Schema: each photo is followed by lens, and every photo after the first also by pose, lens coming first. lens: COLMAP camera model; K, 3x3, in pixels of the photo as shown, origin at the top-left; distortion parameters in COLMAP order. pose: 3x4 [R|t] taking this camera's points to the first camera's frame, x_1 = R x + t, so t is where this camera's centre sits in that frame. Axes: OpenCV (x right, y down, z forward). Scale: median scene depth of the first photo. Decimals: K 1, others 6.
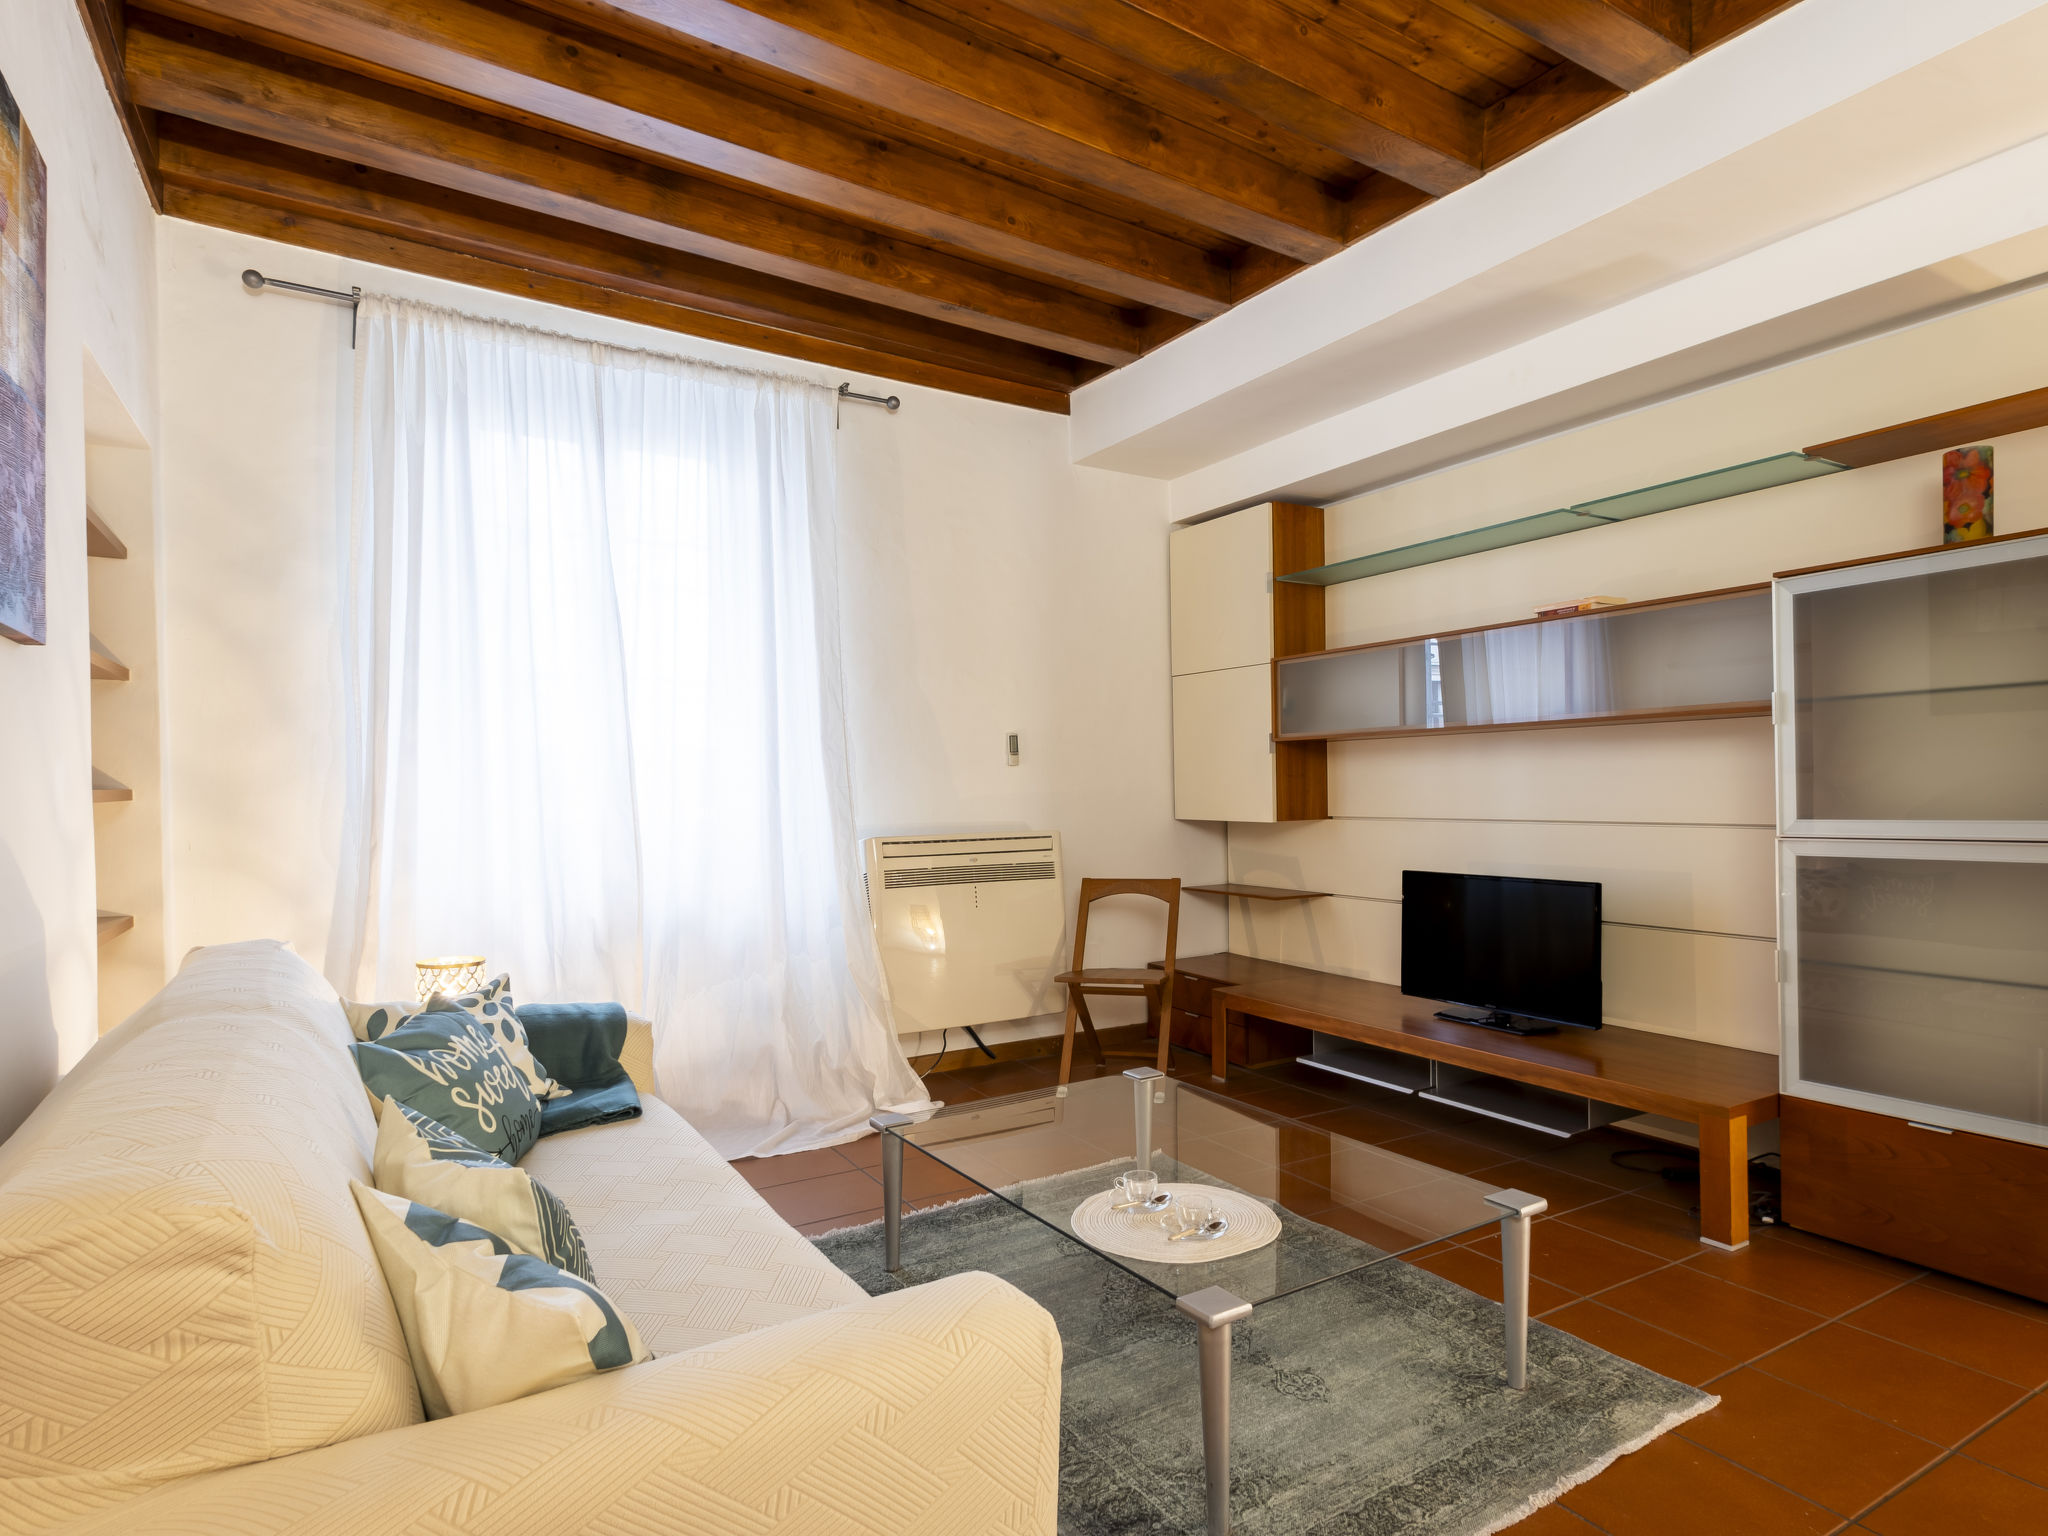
lens RADIAL K [[1100.1, 0, 947.9], [0, 1100.1, 782.5], [0, 0, 1]] dist [0.002300, 0.004267]
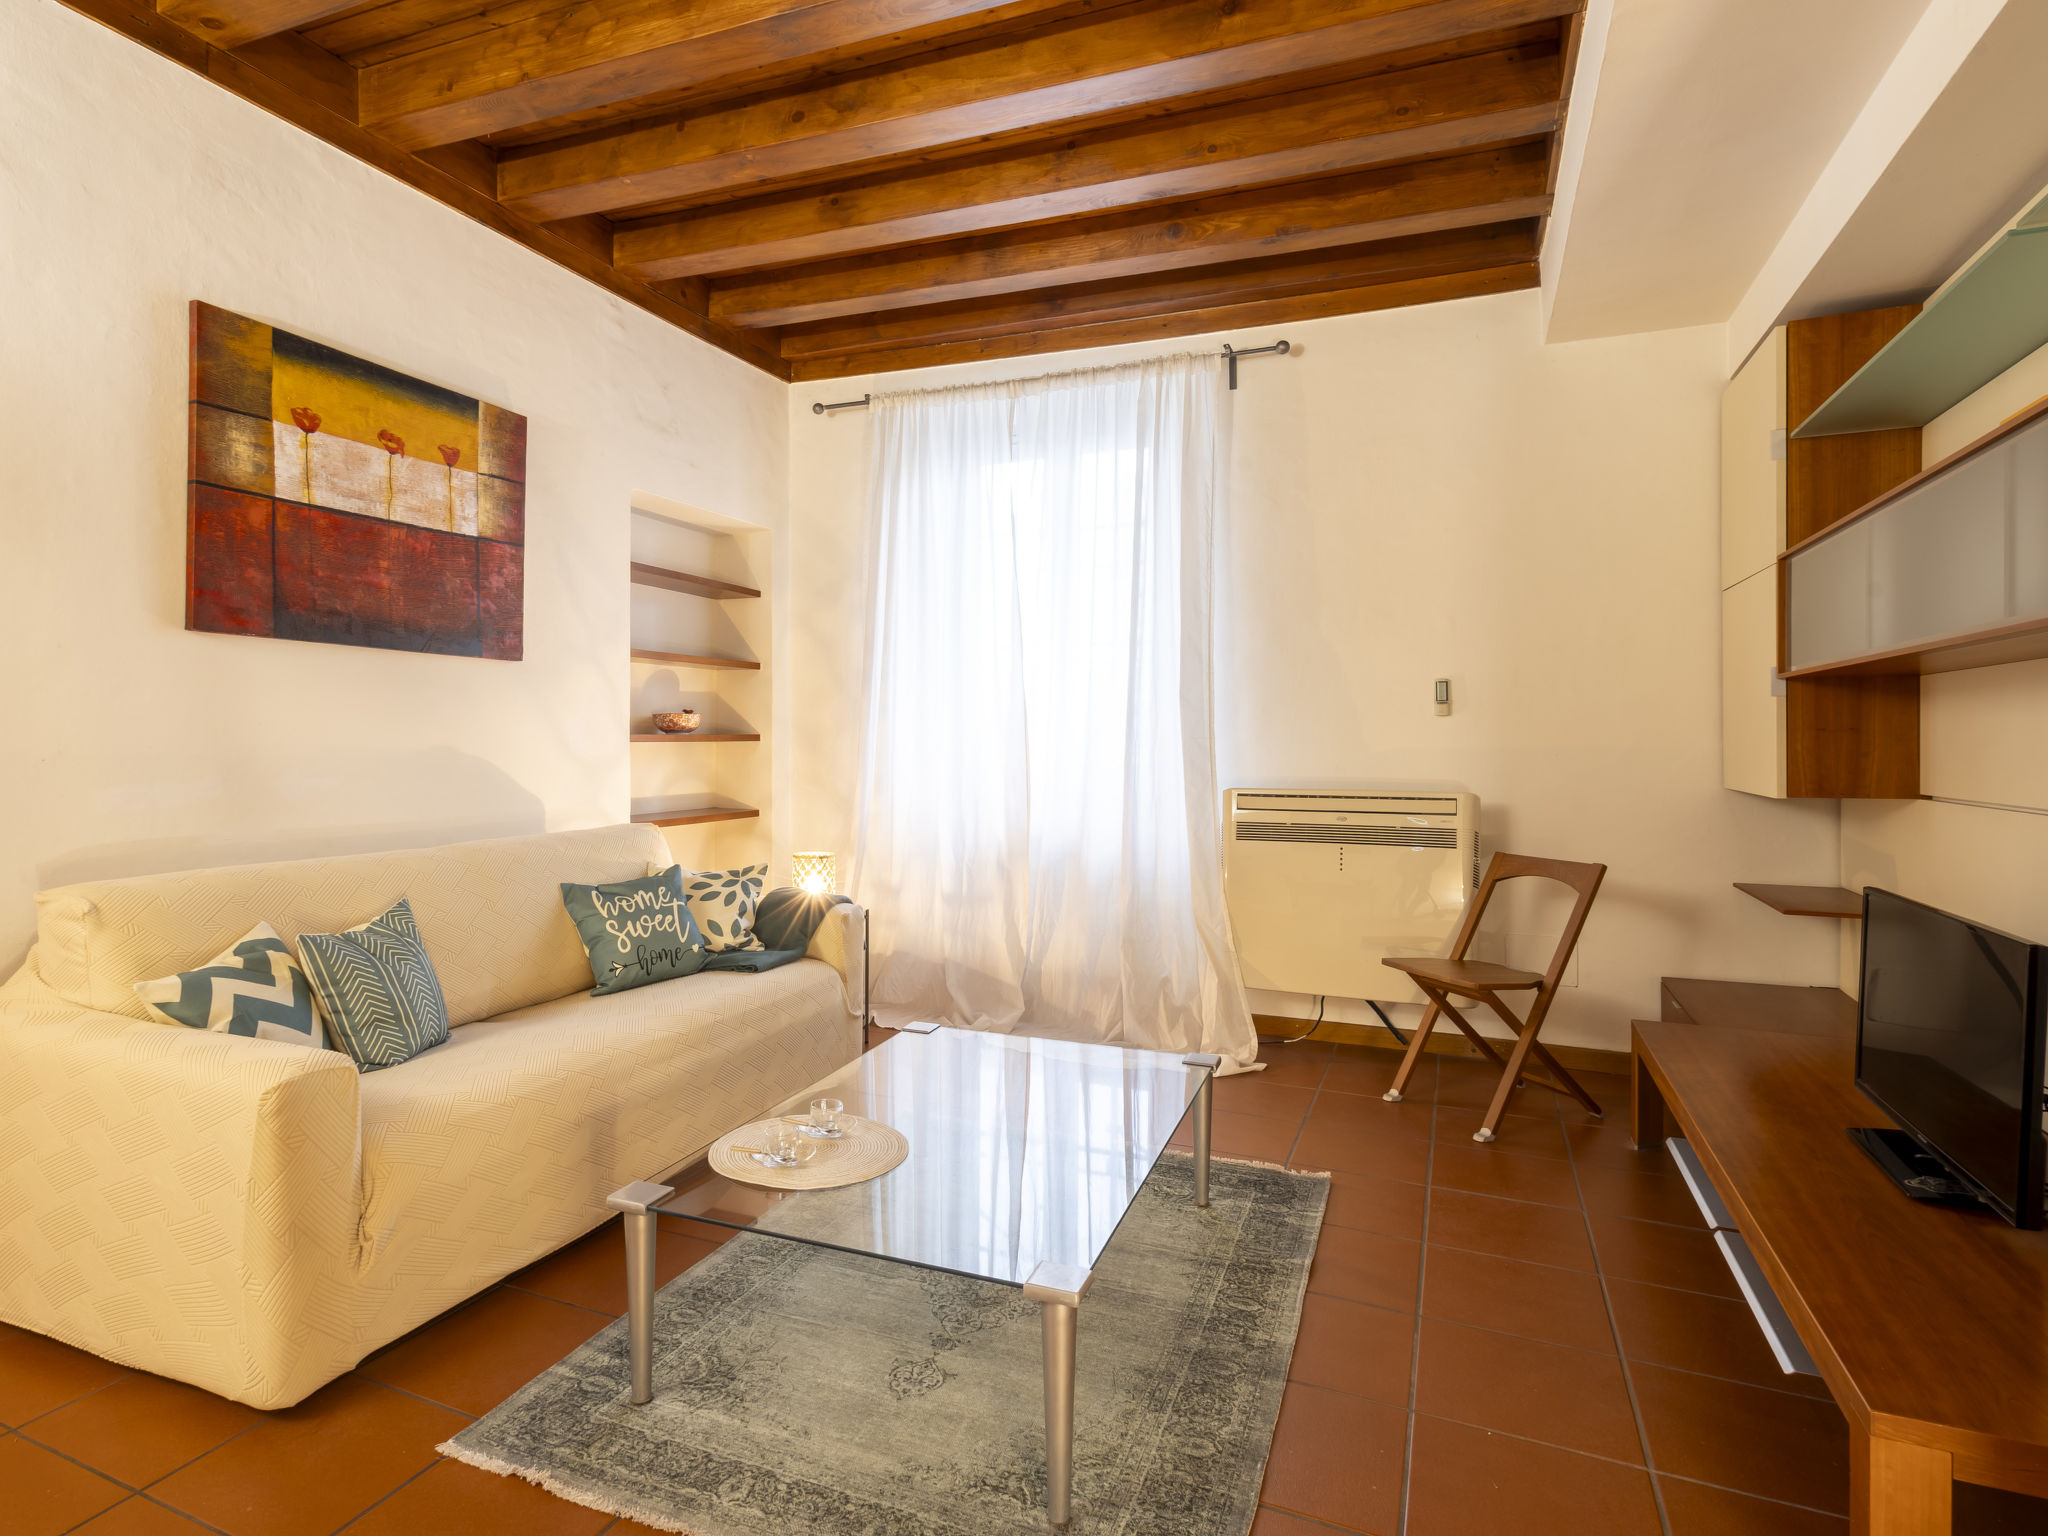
lens RADIAL K [[1094.7, 0, 1178.2], [0, 1094.7, 738.1], [0, 0, 1]] dist [0.004061, 0.002697]
pose [[0.617399, 0.009705, -0.786590, 0.719416], [-0.006257, 0.999953, 0.007426, -0.004068], [0.786625, 0.000337, 0.617431, 0.351286]]
